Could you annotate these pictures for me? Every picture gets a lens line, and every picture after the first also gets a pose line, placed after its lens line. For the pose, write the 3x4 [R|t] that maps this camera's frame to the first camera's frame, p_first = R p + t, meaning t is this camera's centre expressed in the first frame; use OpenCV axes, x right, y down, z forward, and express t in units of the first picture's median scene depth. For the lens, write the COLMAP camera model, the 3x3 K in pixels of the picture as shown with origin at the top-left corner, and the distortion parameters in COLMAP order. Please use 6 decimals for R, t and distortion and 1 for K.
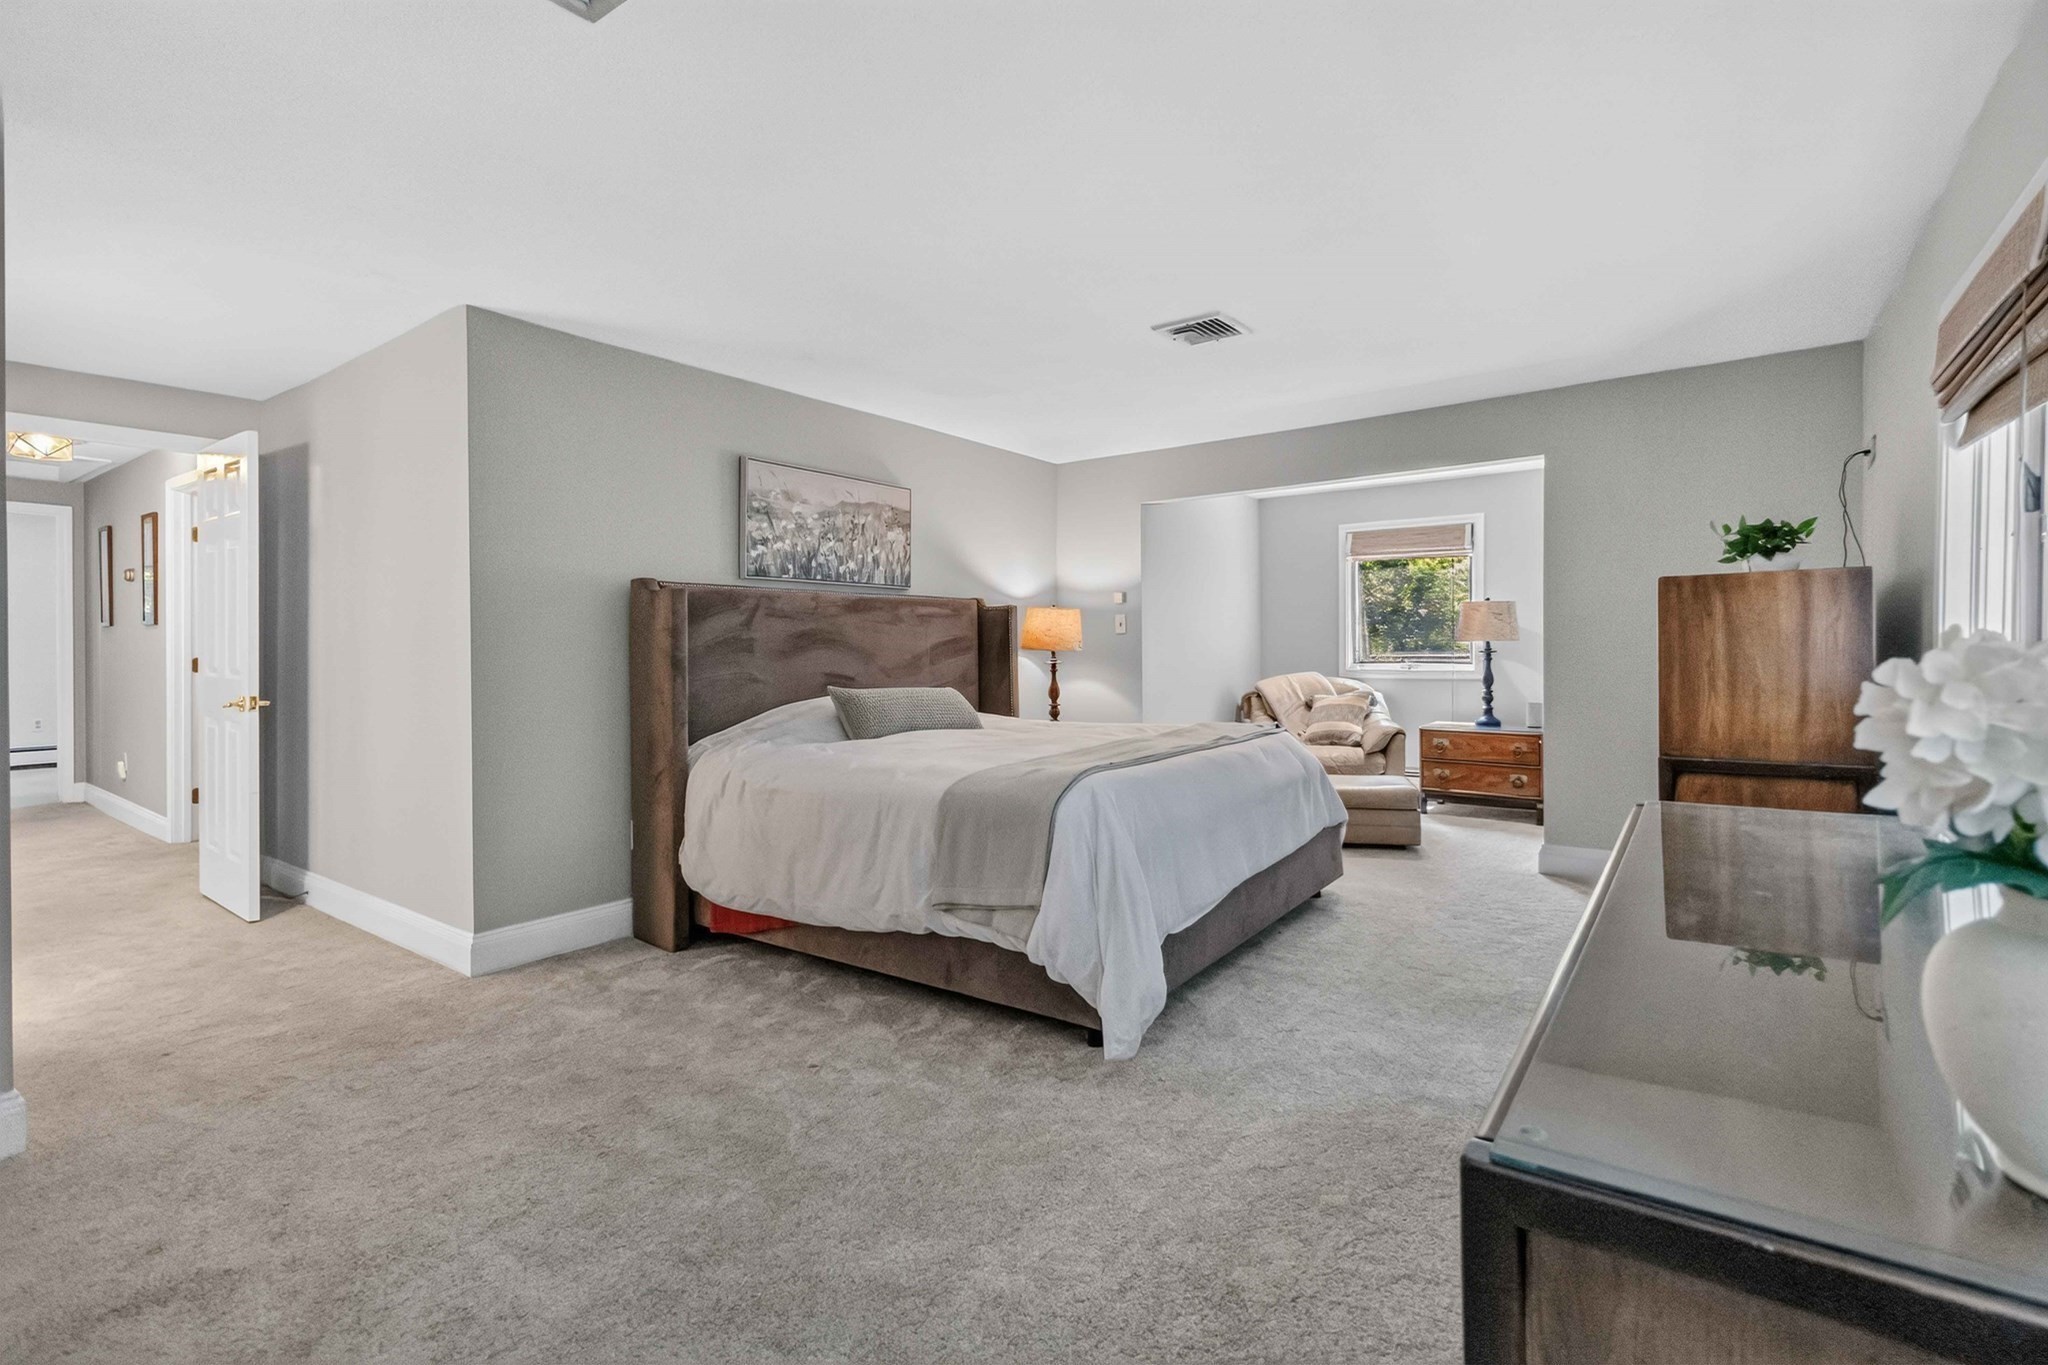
lens RADIAL K [[943.4, 0, 1042.4], [0, 943.4, 665.5], [0, 0, 1]] dist [0.000676, 0.000076]
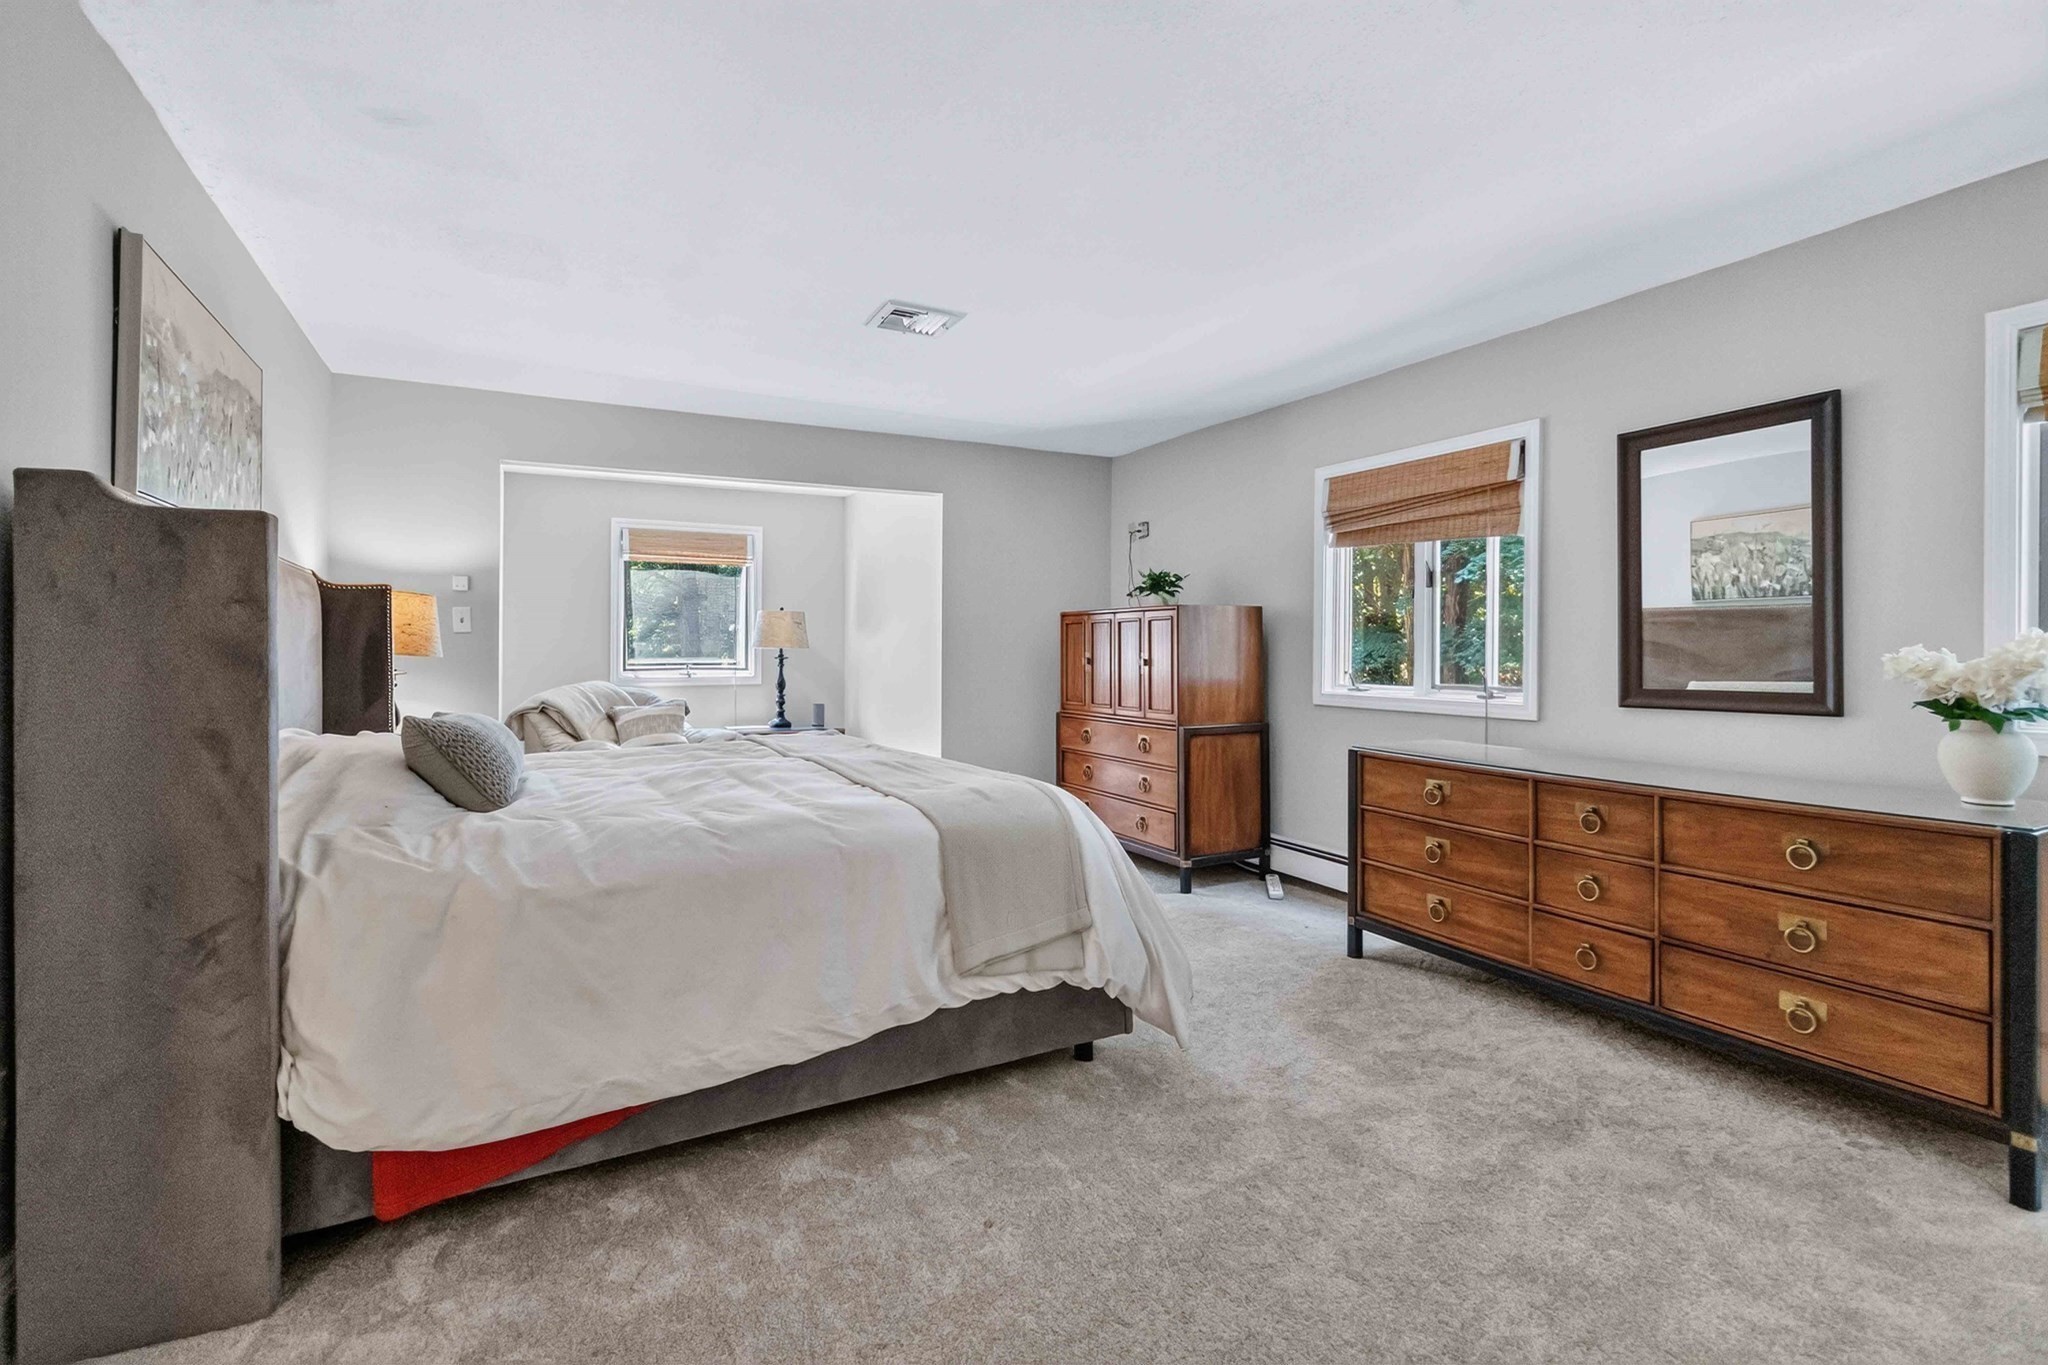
lens RADIAL K [[943.4, 0, 1043.6], [0, 943.4, 666.7], [0, 0, 1]] dist [0.000676, 0.000076]
pose [[0.436824, -0.006867, 0.899521, -0.628696], [0.014724, 0.999891, 0.000483, -0.001797], [-0.899427, 0.013034, 0.436877, 0.460857]]
